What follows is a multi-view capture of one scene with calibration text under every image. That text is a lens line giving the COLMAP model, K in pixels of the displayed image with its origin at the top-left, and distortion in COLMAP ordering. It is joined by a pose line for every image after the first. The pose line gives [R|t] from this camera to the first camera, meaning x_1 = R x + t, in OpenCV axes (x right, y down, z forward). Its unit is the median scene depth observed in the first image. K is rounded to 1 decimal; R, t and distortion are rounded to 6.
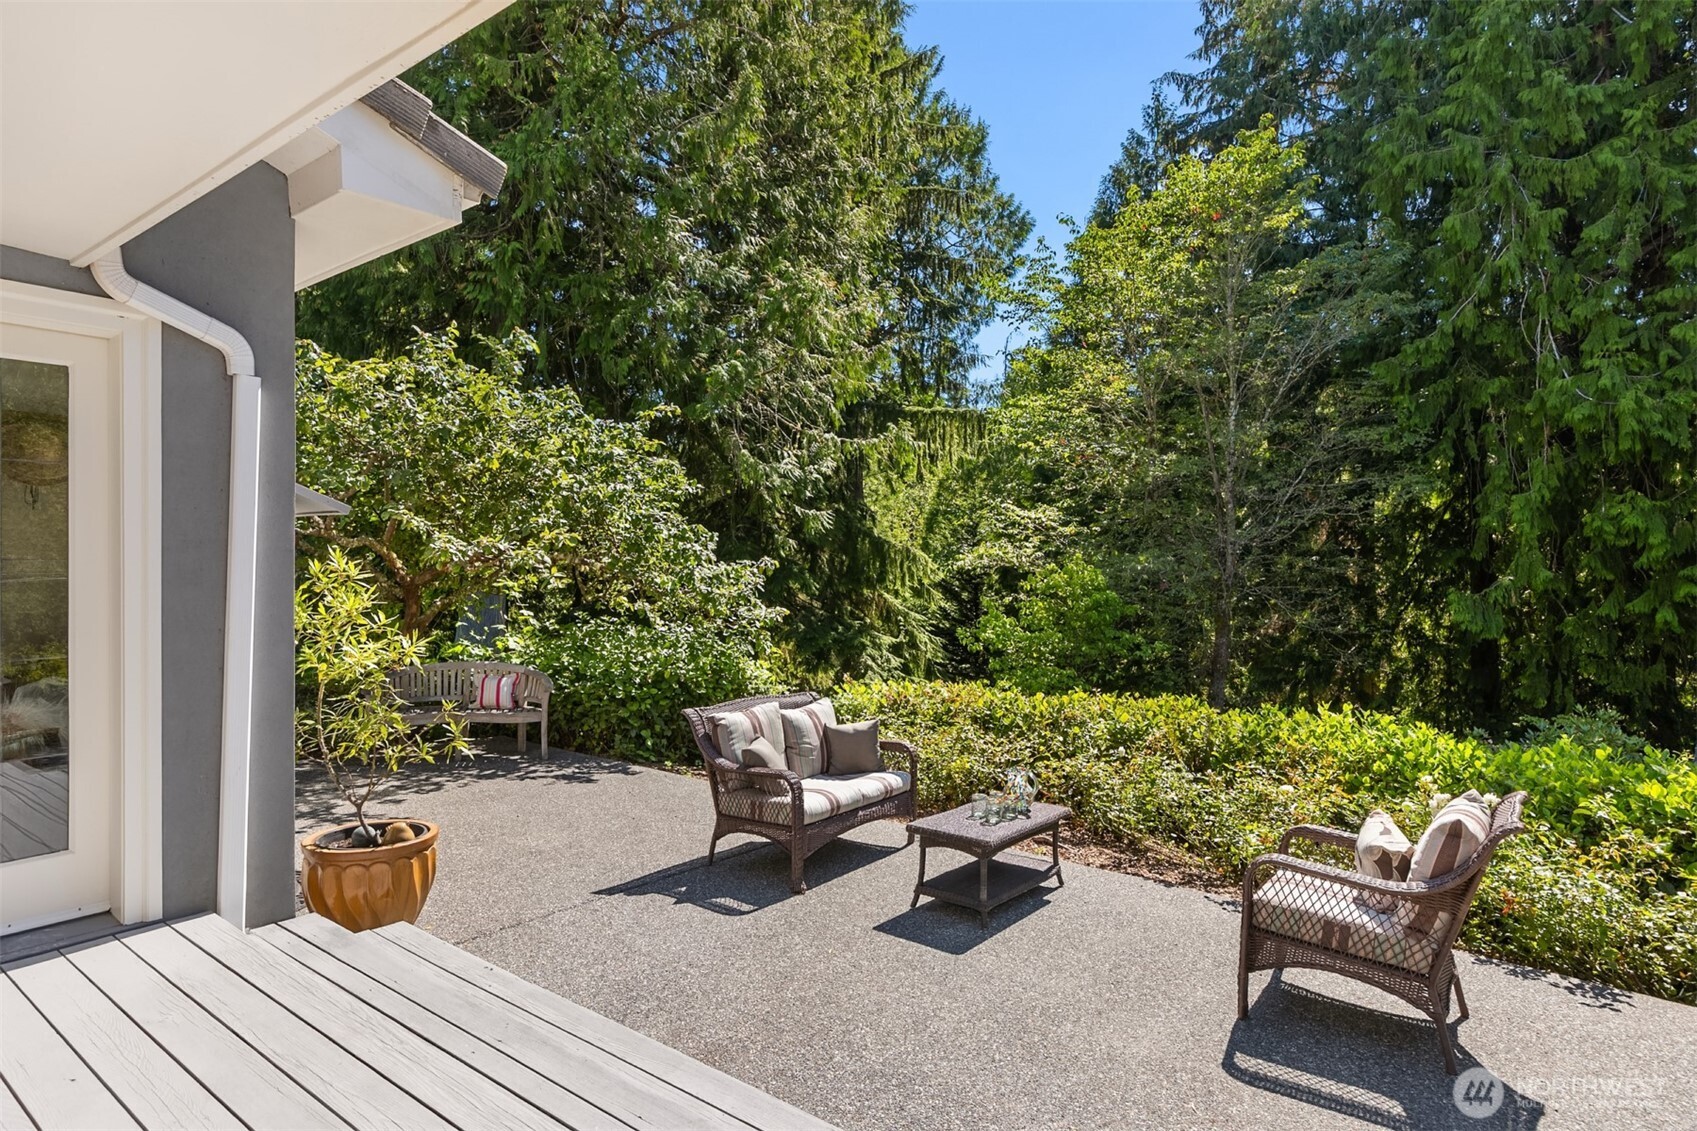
lens RADIAL K [[884.3, 0, 852.6], [0, 884.3, 576.1], [0, 0, 1]] dist [-0.032963, -0.000183]
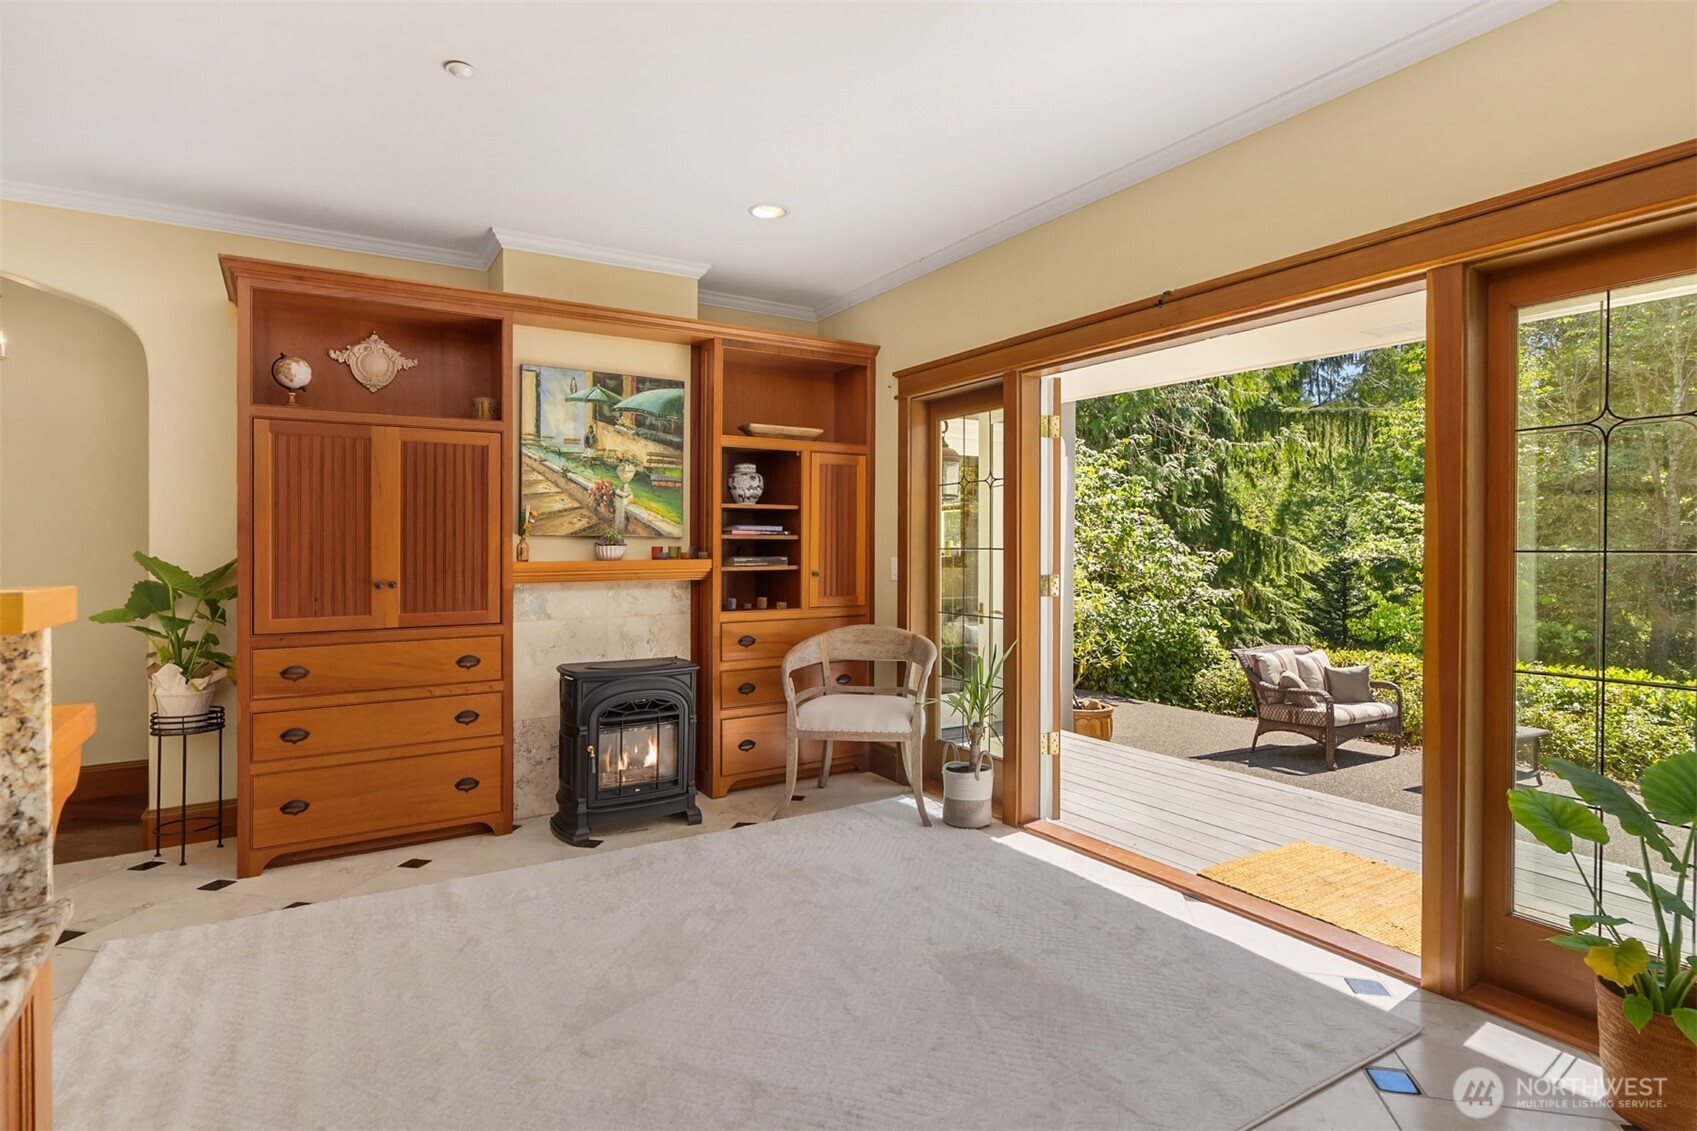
lens RADIAL K [[846.1, 0, 843.8], [0, 846.1, 571.1], [0, 0, 1]] dist [-0.000058, 0.001315]
pose [[0.936705, 0.011542, -0.349930, -0.084170], [-0.009408, 0.999925, 0.007797, 0.002717], [0.349993, -0.004011, 0.936744, -0.164026]]
